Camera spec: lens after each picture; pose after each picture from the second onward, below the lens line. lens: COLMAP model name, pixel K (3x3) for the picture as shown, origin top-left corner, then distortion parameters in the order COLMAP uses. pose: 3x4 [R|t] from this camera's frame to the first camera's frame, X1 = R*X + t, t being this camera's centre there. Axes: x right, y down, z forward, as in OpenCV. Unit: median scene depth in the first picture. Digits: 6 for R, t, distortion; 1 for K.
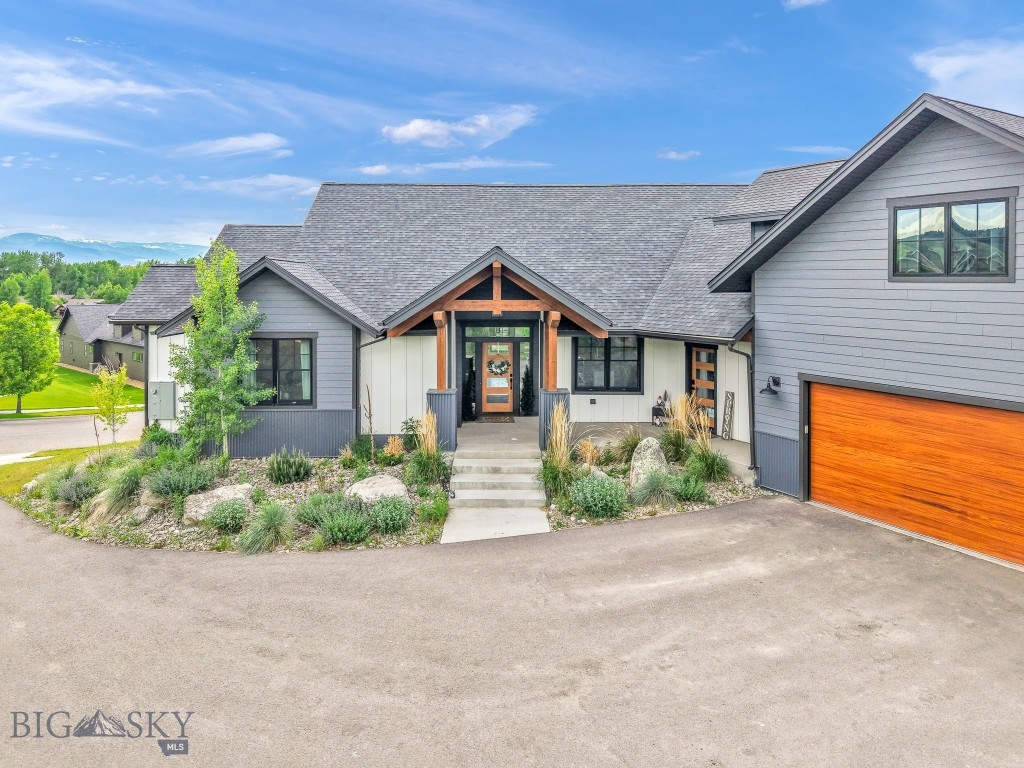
lens RADIAL K [[717.2, 0, 509.6], [0, 717.2, 292.7], [0, 0, 1]] dist [-0.005823, -0.002151]
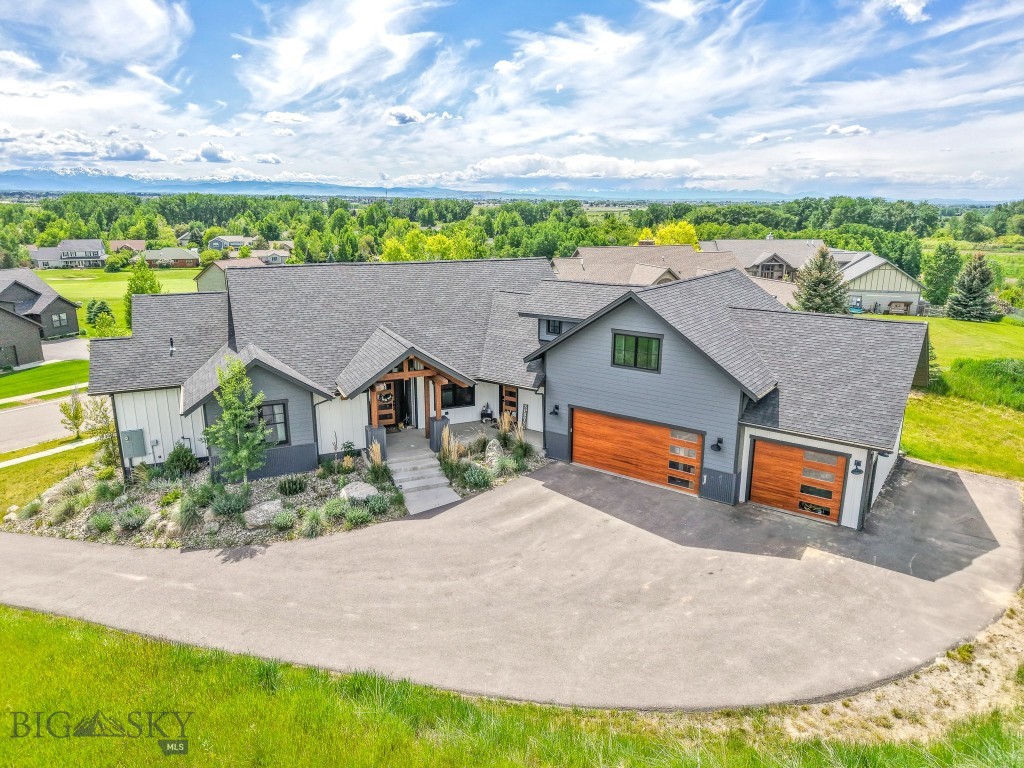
lens RADIAL K [[685.6, 0, 512.0], [0, 685.6, 384.0], [0, 0, 1]] dist [0.003323, -0.002443]
pose [[0.913864, -0.105242, 0.392143, -0.508183], [0.005074, 0.968707, 0.248154, -0.434188], [-0.405988, -0.224789, 0.885801, -0.657864]]
